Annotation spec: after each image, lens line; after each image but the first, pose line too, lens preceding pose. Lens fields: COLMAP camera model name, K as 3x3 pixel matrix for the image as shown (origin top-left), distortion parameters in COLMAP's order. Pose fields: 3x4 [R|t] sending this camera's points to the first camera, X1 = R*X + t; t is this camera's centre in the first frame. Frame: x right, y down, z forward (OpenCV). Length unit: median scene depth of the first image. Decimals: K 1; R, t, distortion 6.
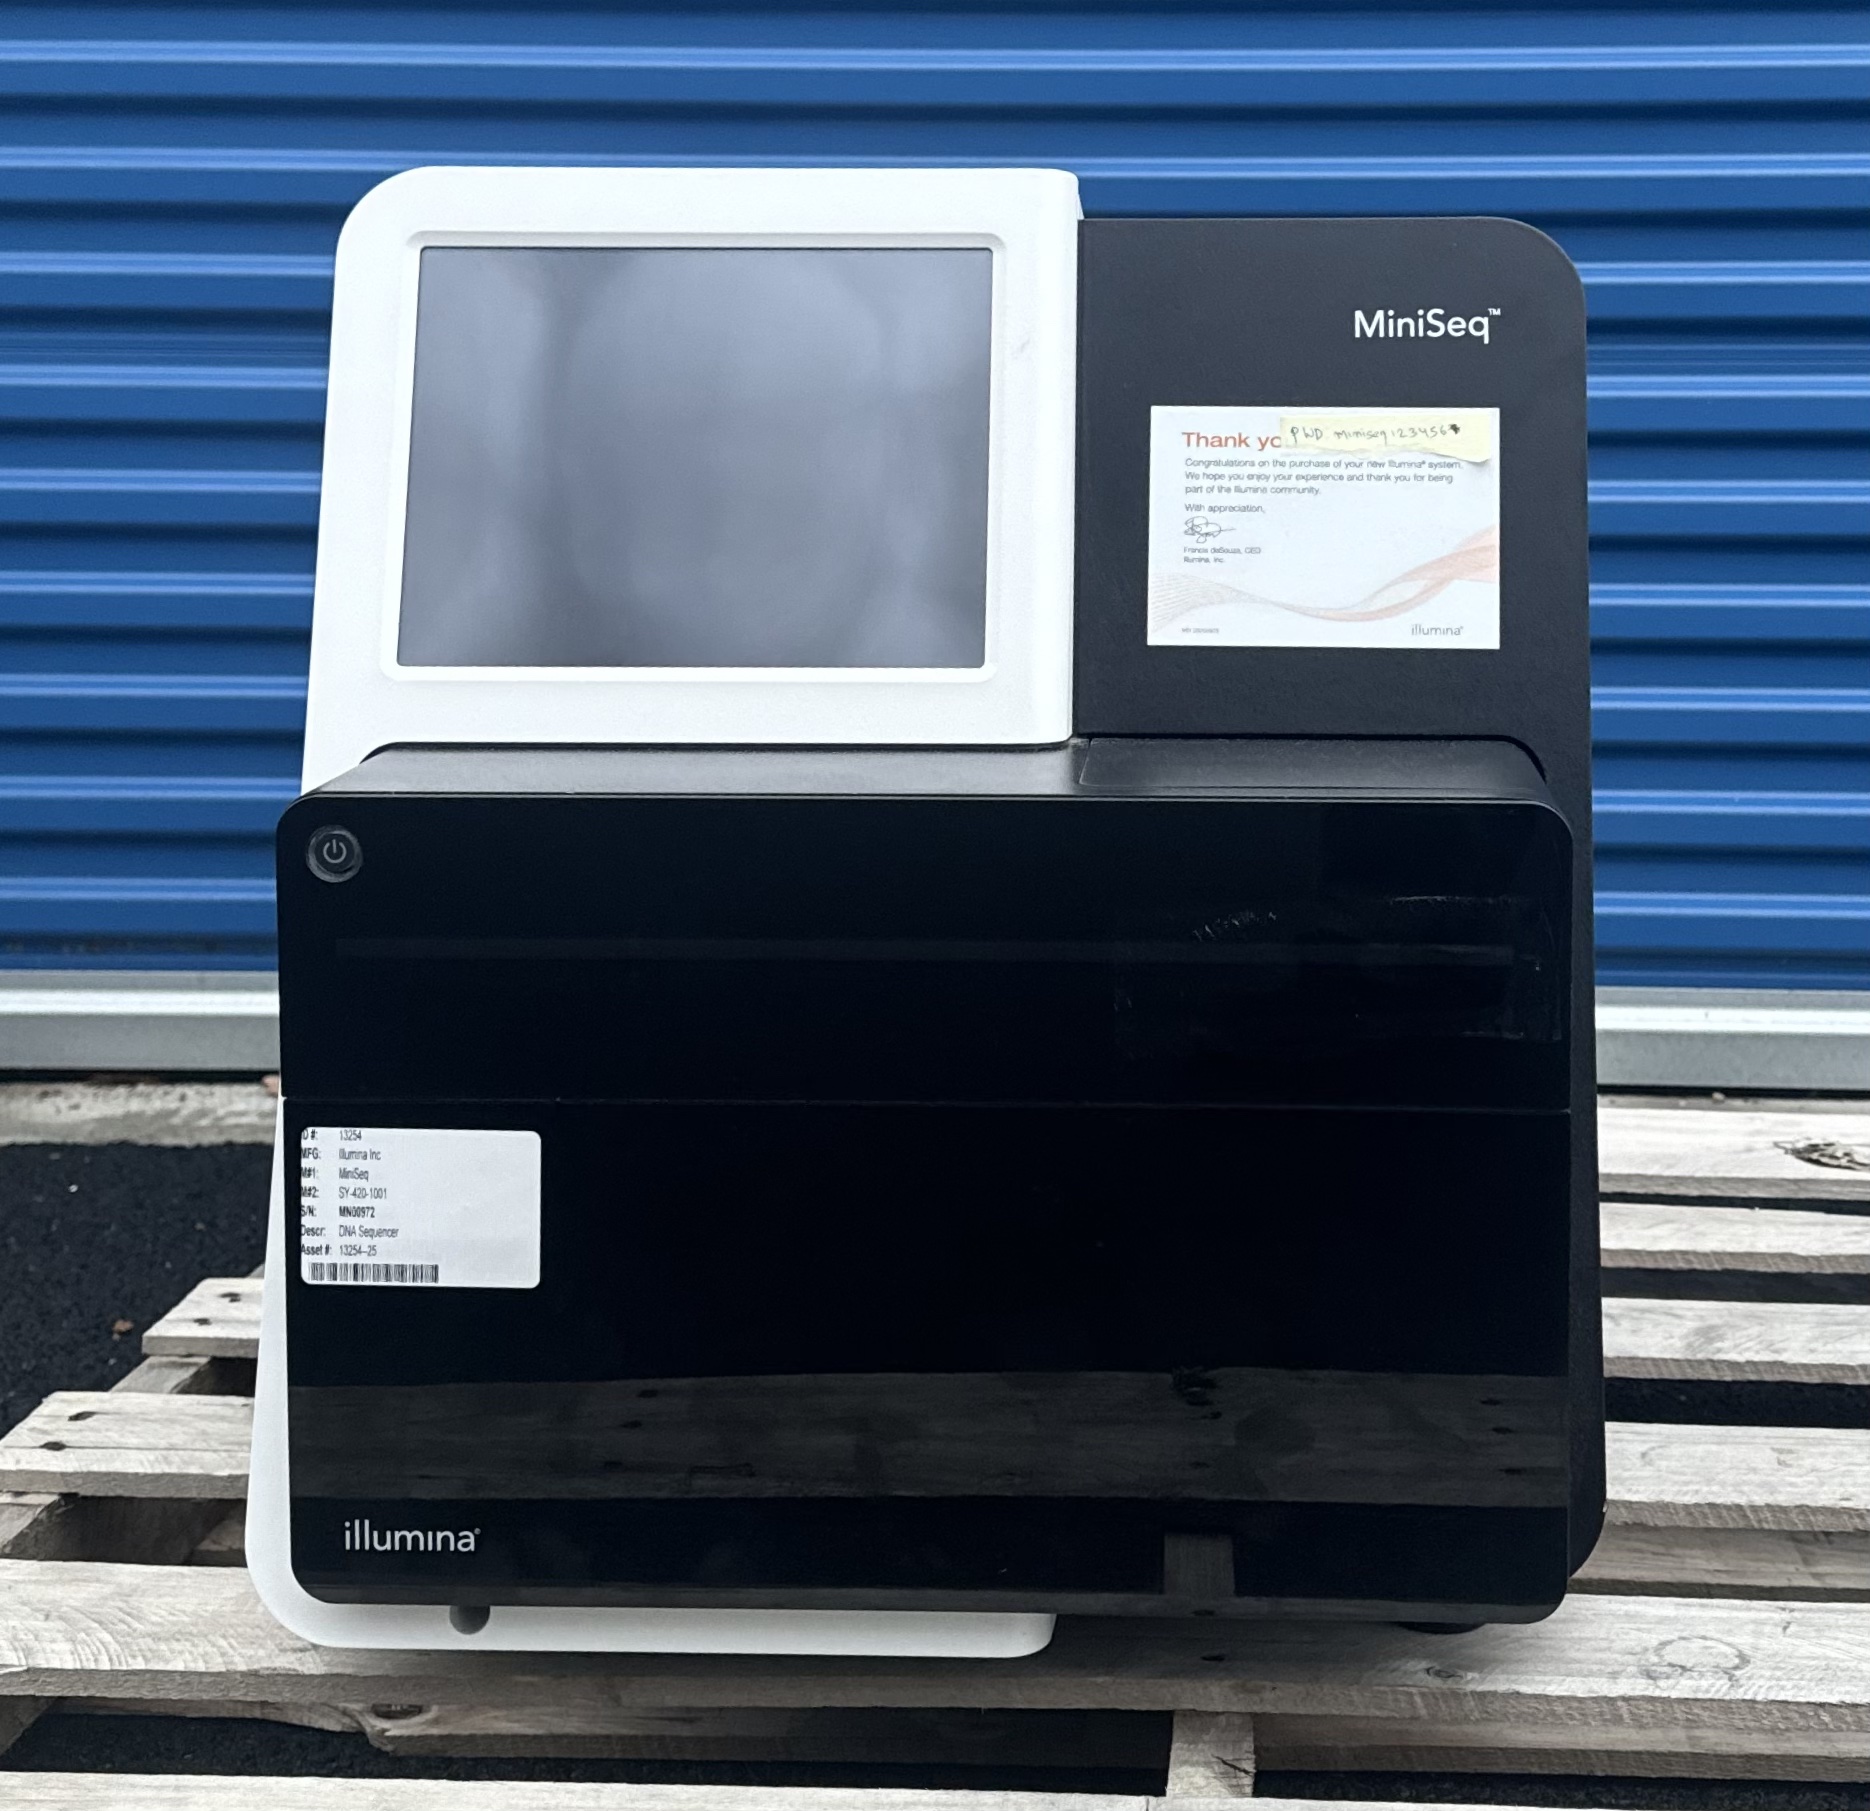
lens RADIAL K [[1779.2, 0, 992.5], [0, 1779.2, 905.1], [0, 0, 1]] dist [0.012009, -0.013812]
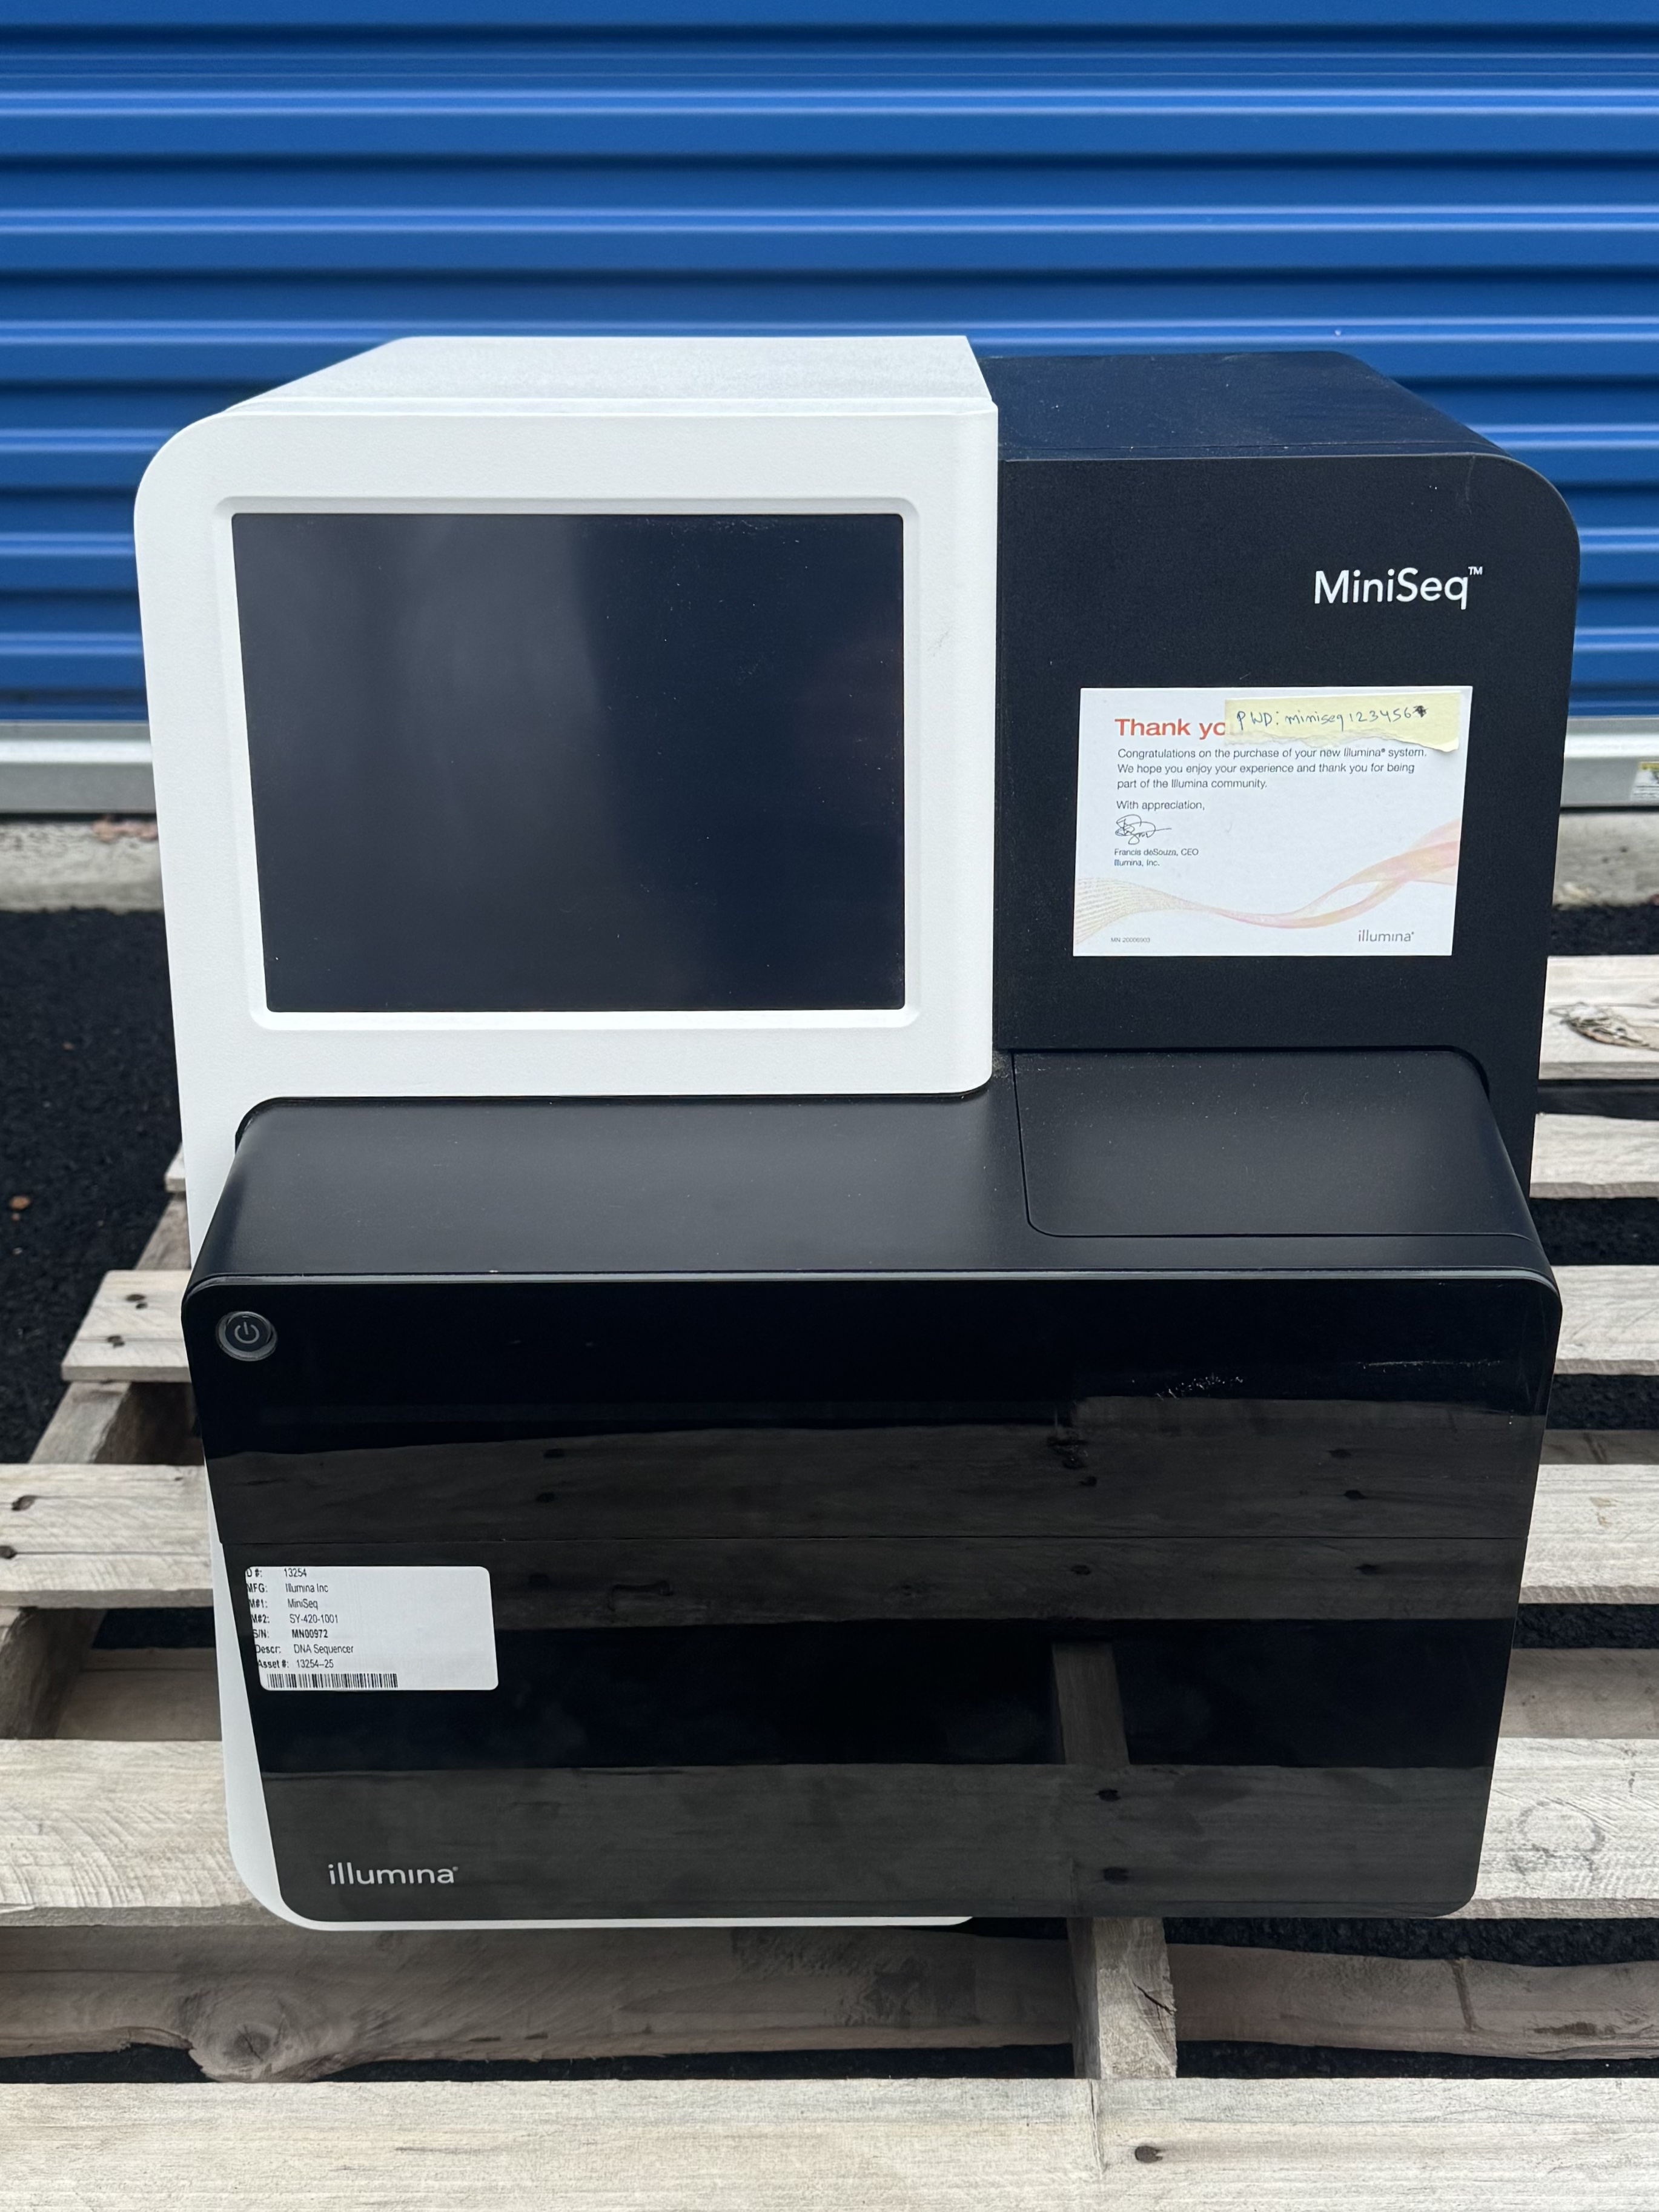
lens RADIAL K [[1622.4, 0, 829.5], [0, 1622.4, 1106.0], [0, 0, 1]] dist [0.046795, -0.033209]
pose [[0.998999, -0.037670, 0.024136, -0.064727], [0.029315, 0.958699, 0.282907, -0.316334], [-0.033797, -0.281916, 0.958844, 0.163724]]
